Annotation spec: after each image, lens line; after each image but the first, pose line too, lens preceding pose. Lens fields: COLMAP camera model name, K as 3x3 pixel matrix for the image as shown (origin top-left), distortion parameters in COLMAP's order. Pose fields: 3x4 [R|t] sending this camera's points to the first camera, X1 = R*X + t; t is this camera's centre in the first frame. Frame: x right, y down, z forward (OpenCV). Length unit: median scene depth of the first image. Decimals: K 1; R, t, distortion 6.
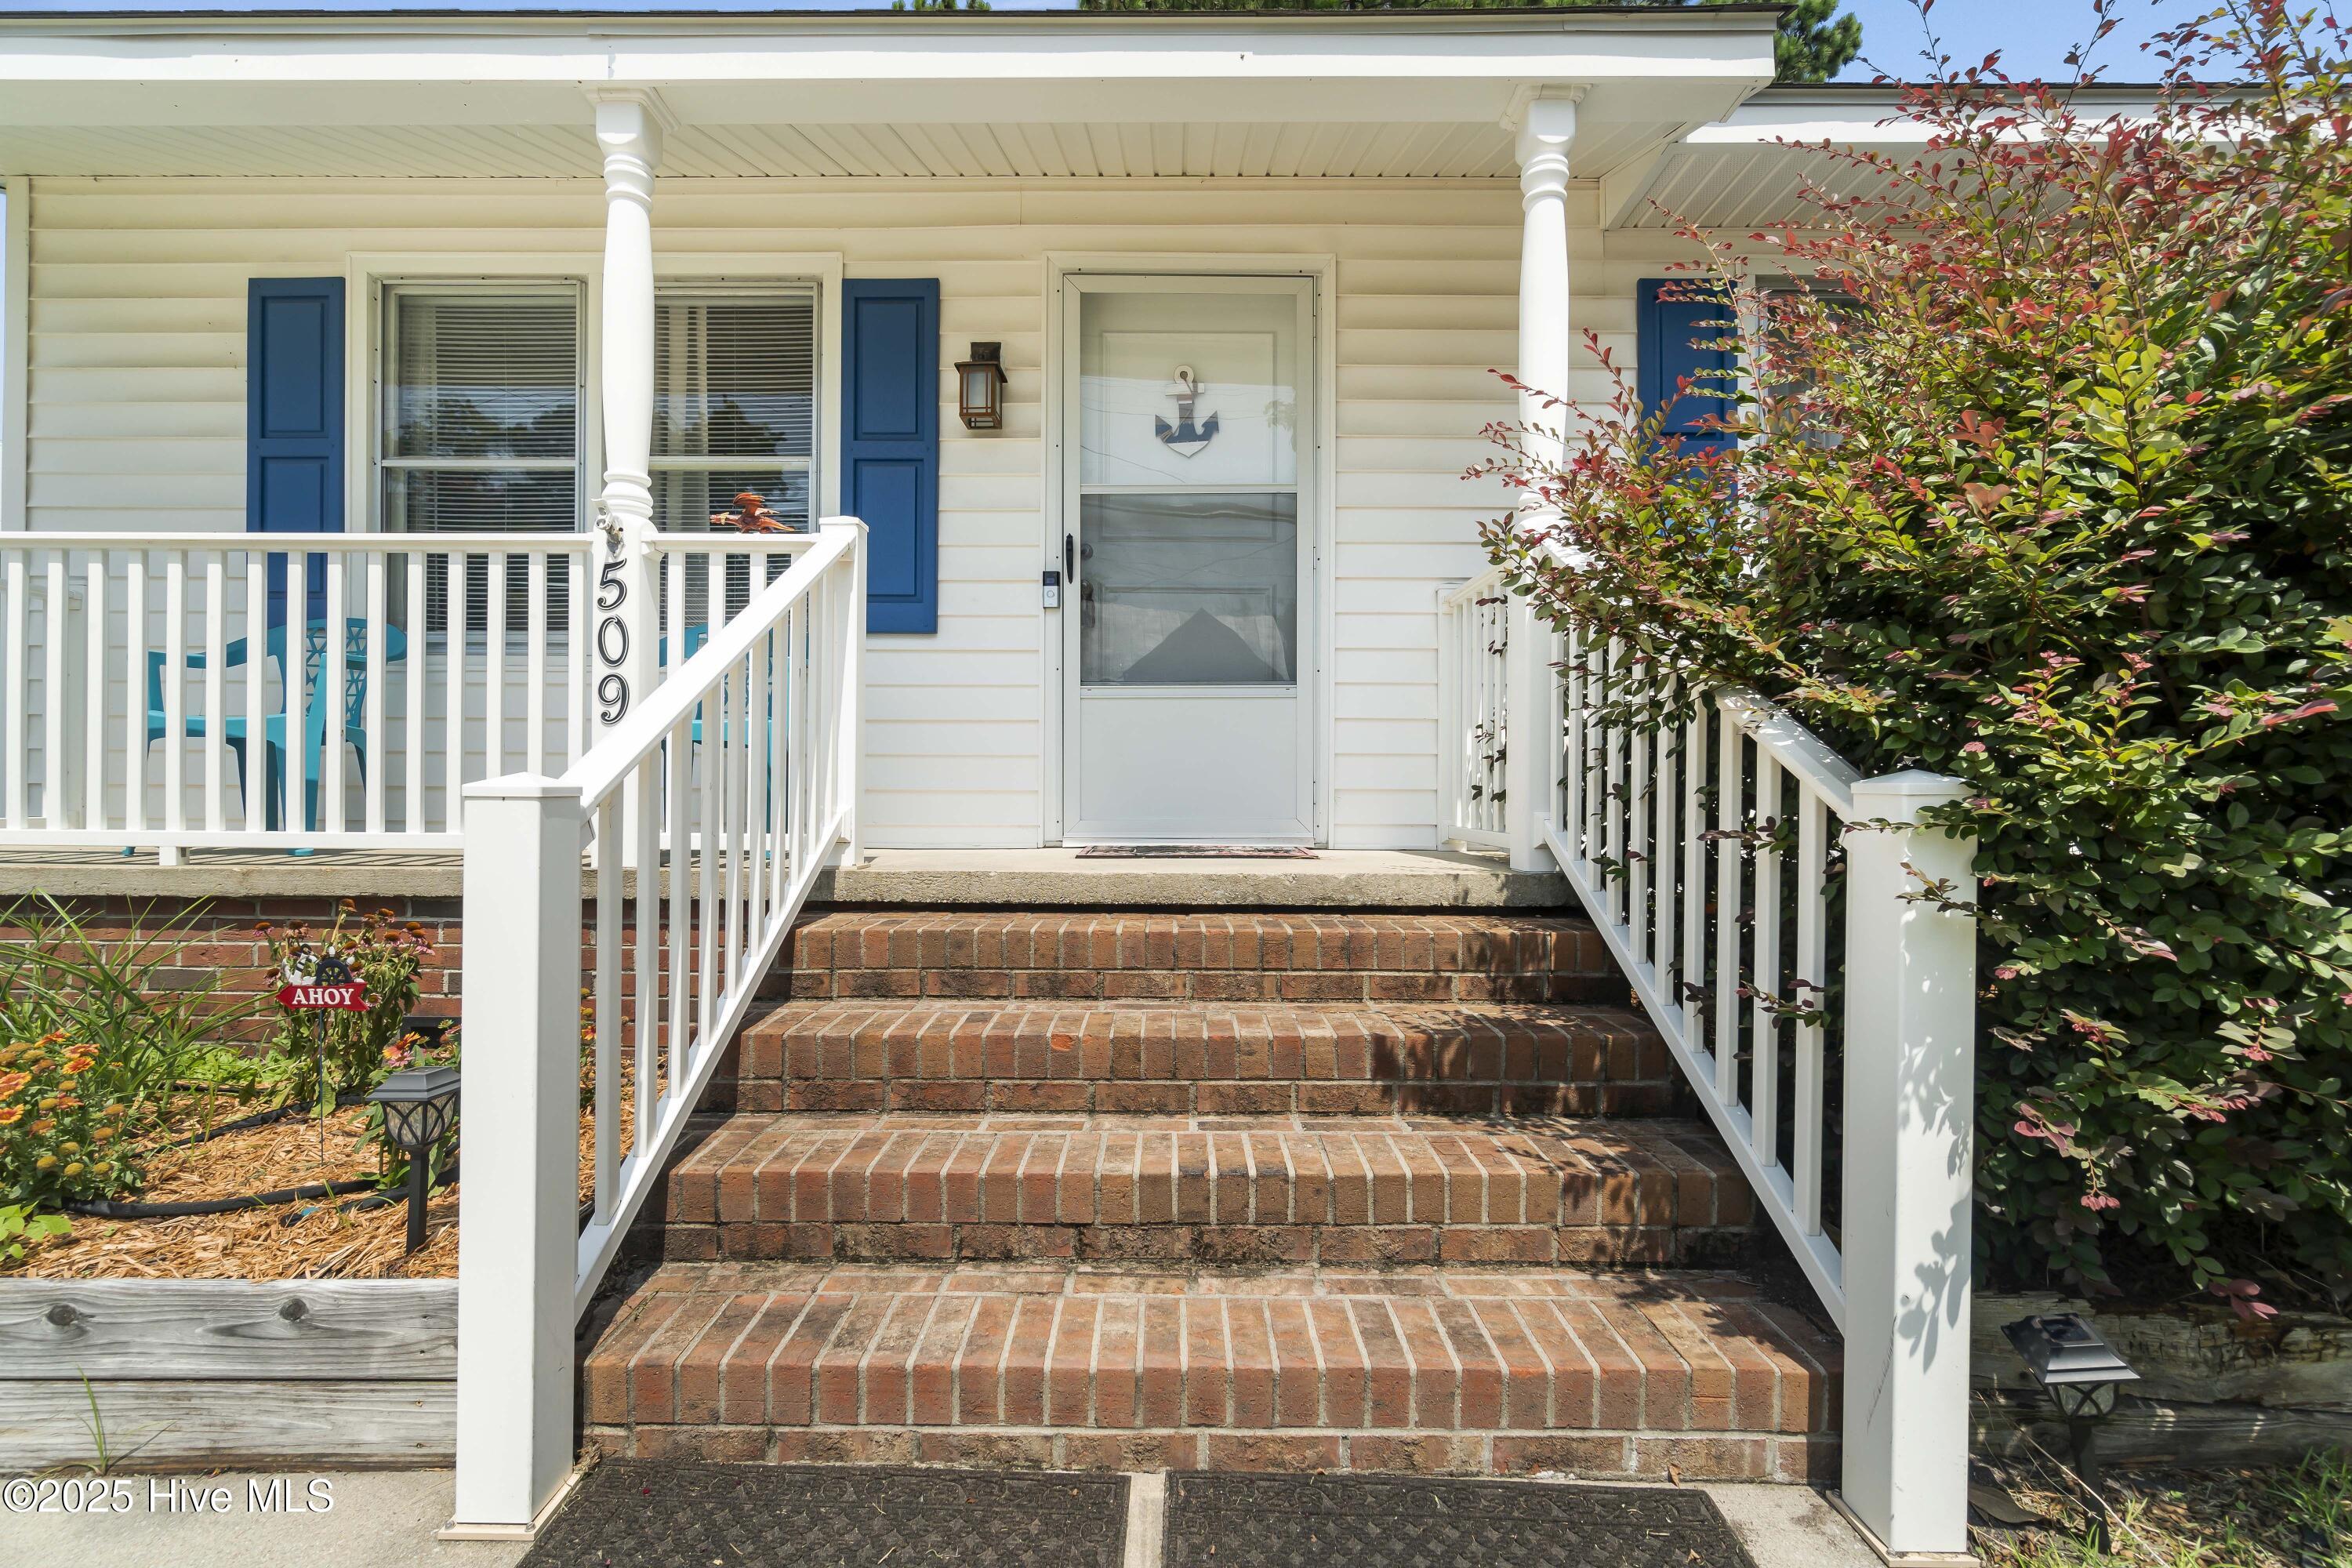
lens RADIAL K [[1024.8, 0, 1175.2], [0, 1024.8, 784.5], [0, 0, 1]] dist [-0.002044, -0.000311]
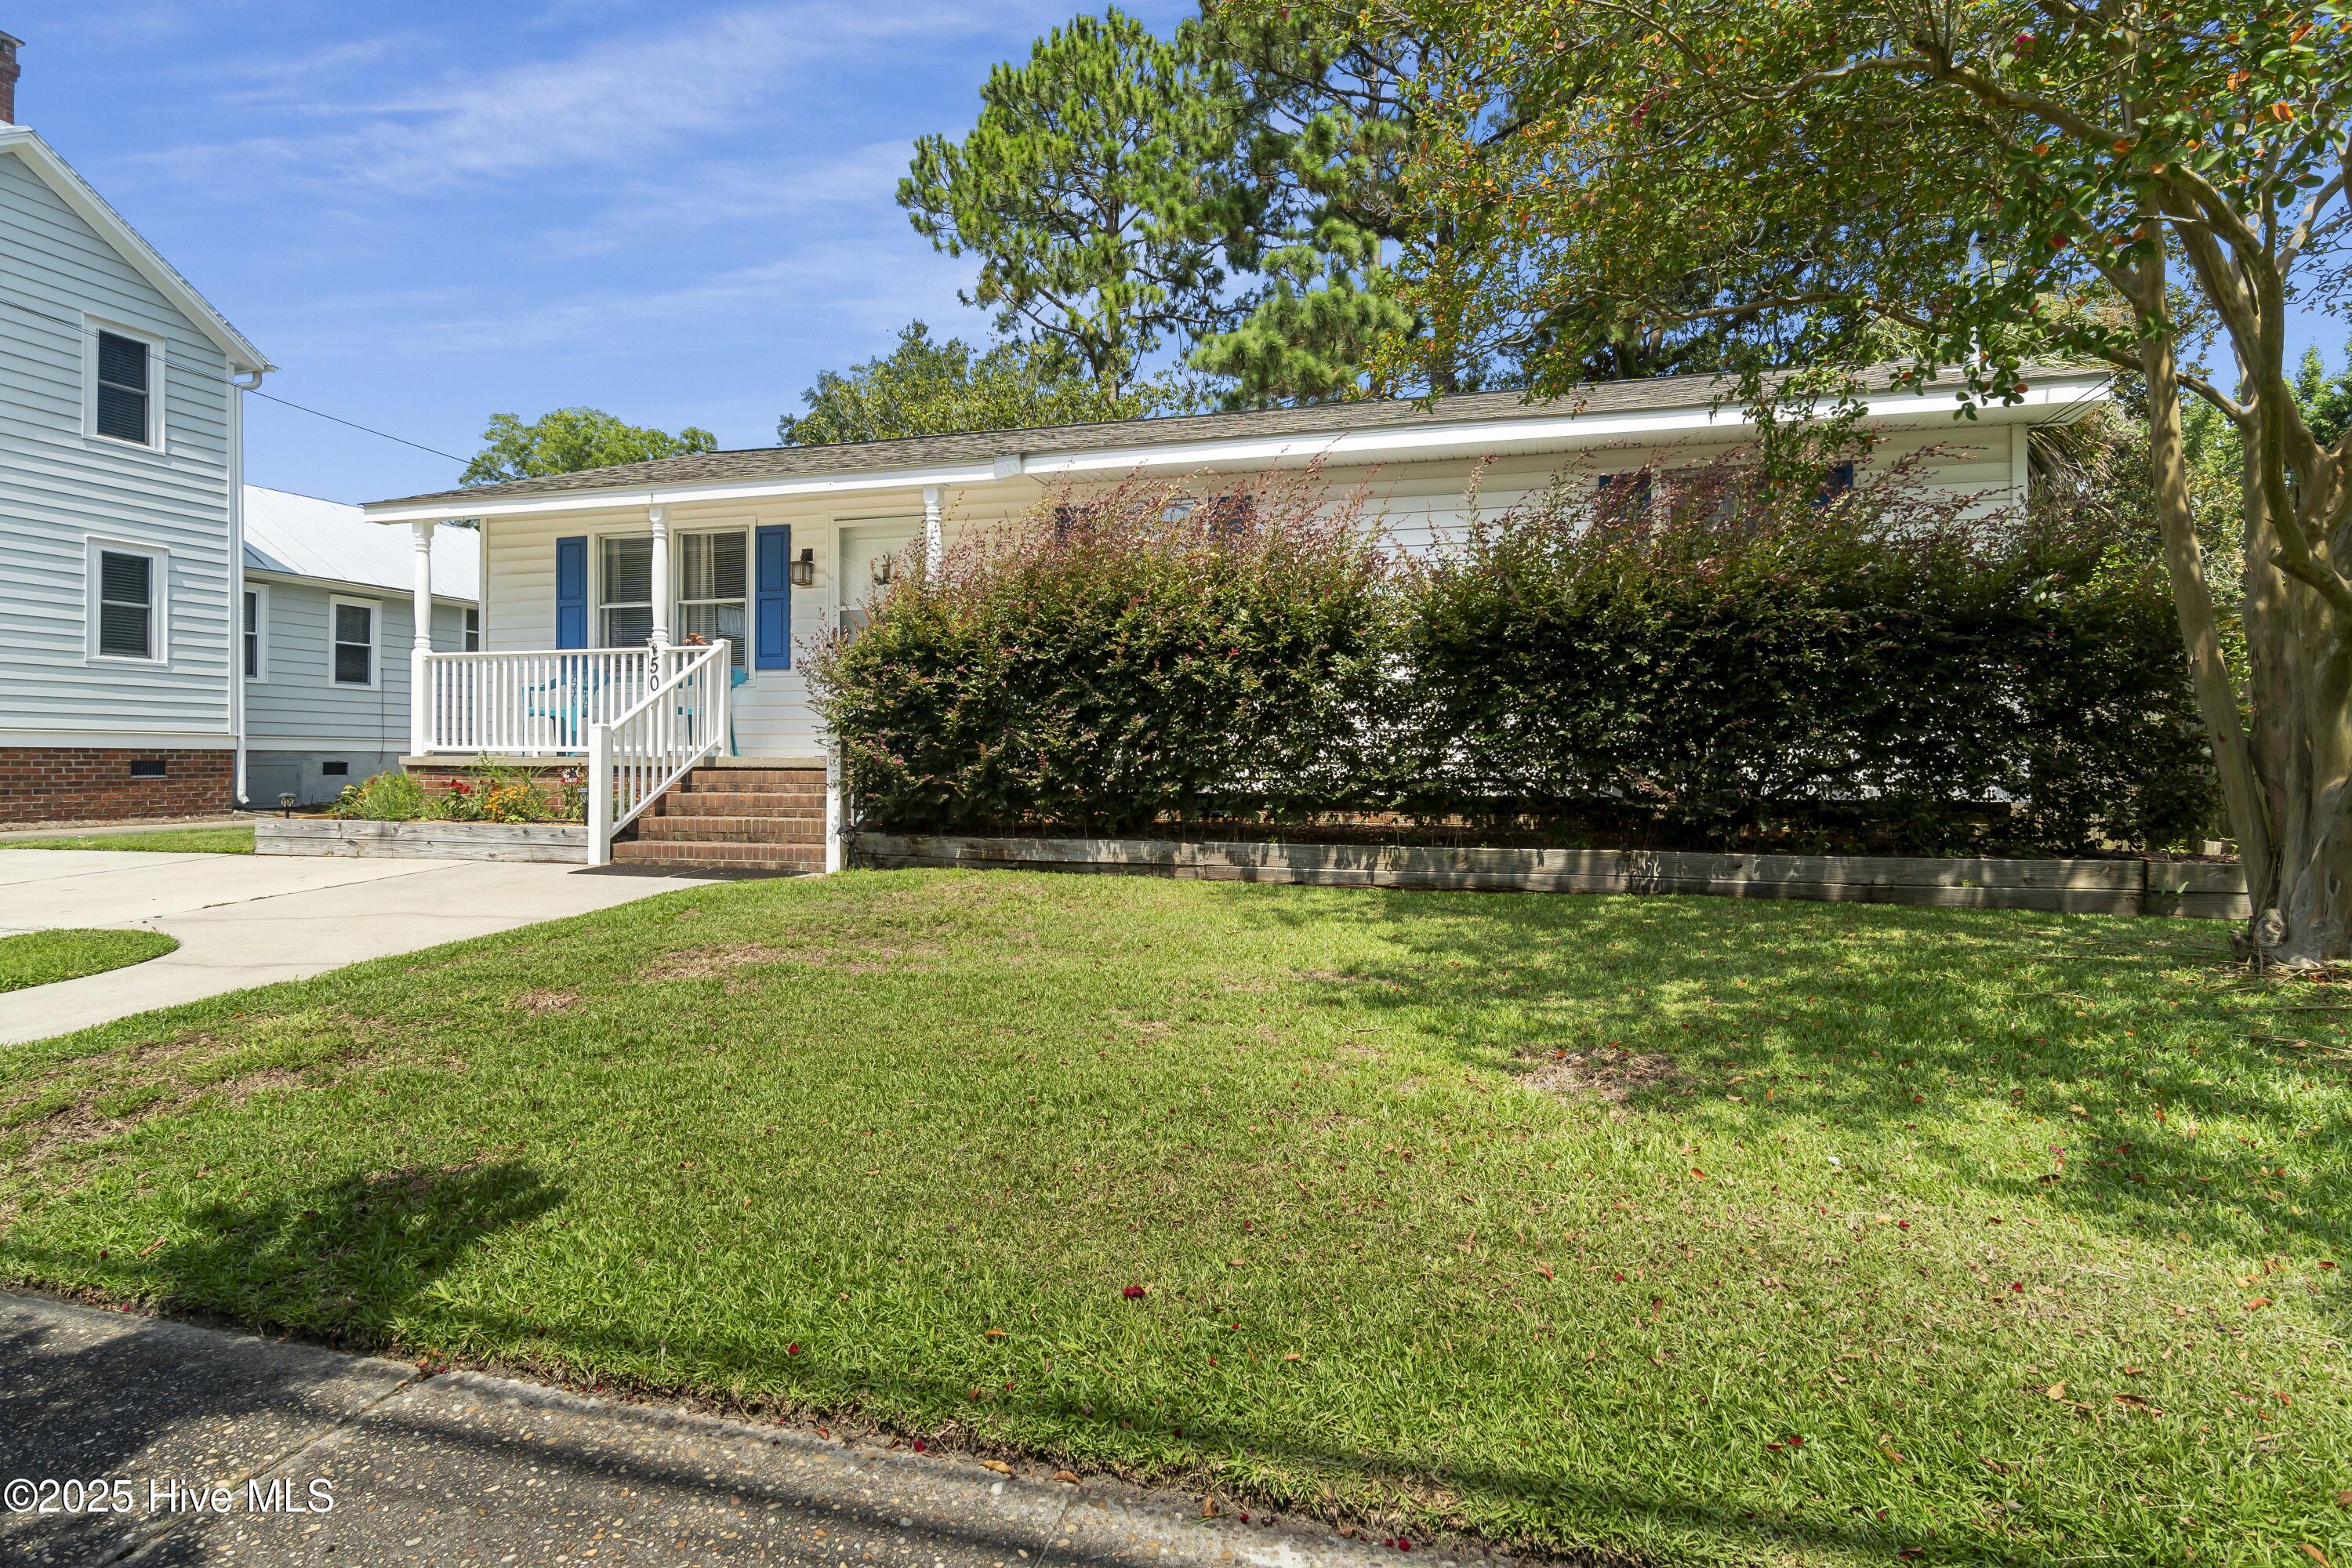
lens RADIAL K [[1211.1, 0, 1169.0], [0, 1211.1, 761.8], [0, 0, 1]] dist [0.003019, 0.000736]
pose [[0.962704, -0.003098, -0.270538, 1.449307], [0.003134, 0.999995, -0.000298, 0.078155], [0.270537, -0.000561, 0.962709, -1.571976]]
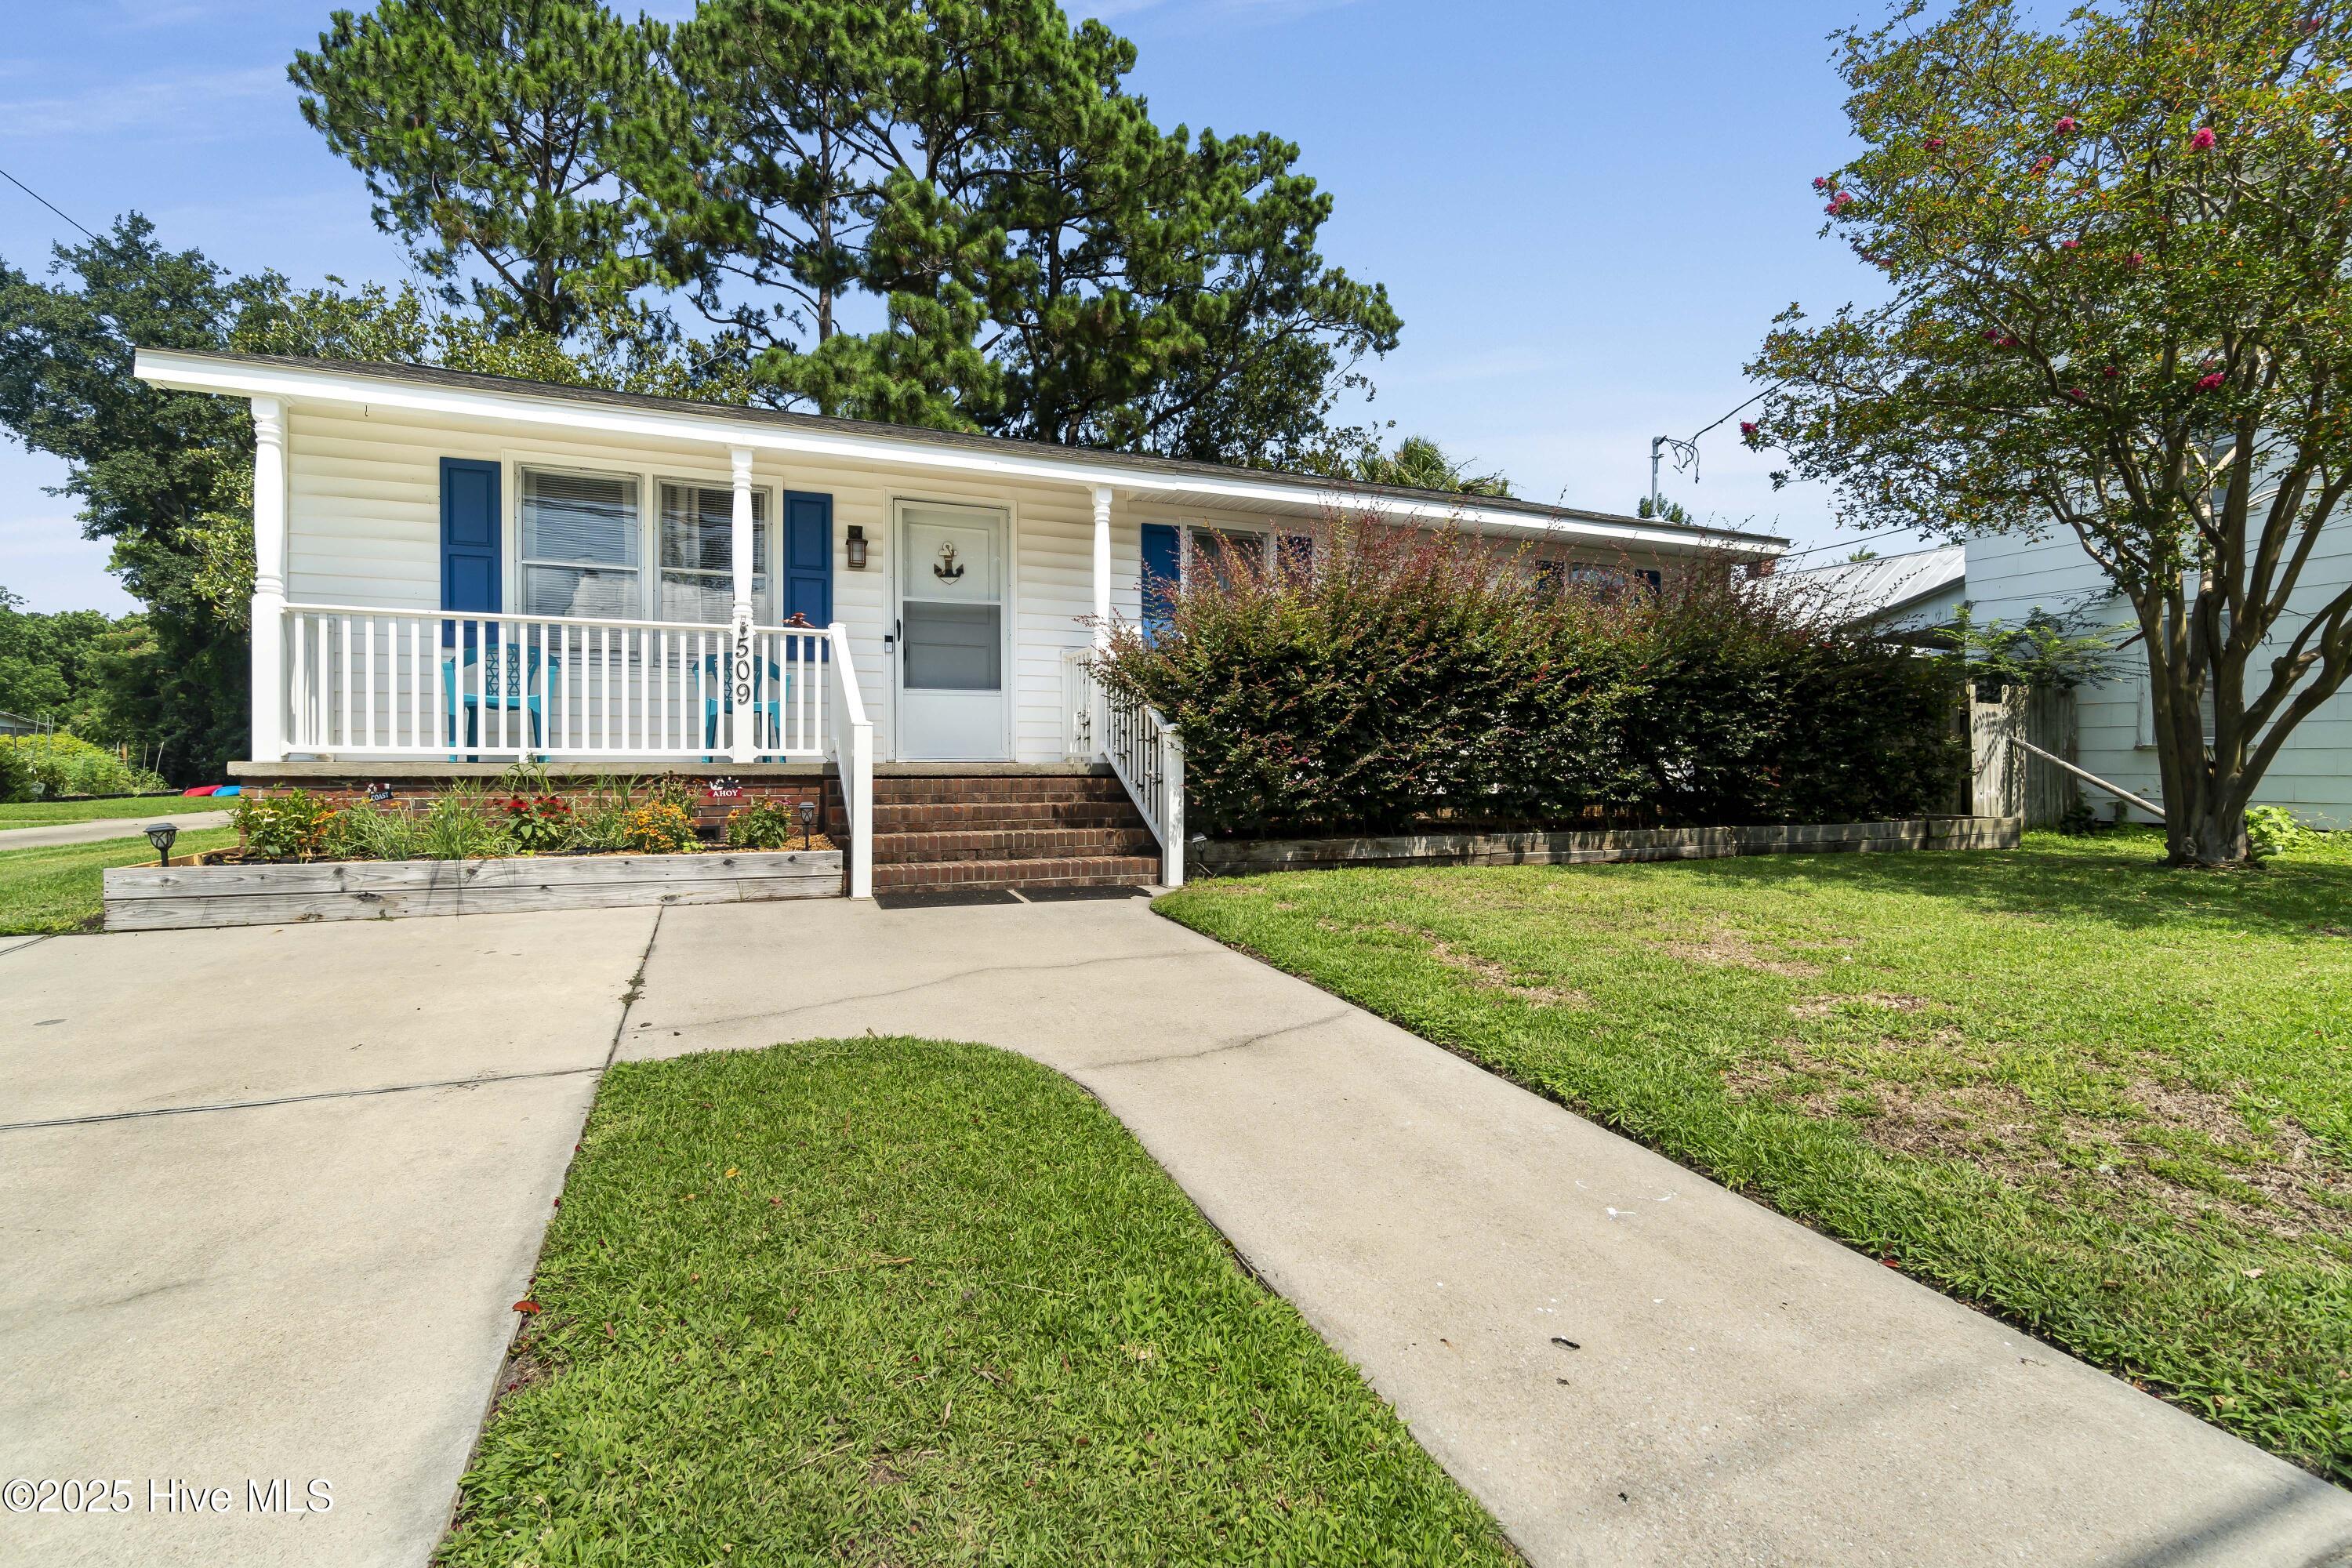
lens RADIAL K [[1024.8, 0, 1170.9], [0, 1024.8, 793.1], [0, 0, 1]] dist [-0.002044, -0.000311]
pose [[0.923599, -0.014827, 0.383073, -0.414502], [0.004079, 0.999575, 0.028854, 0.066545], [-0.383338, -0.025087, 0.923267, -1.266638]]
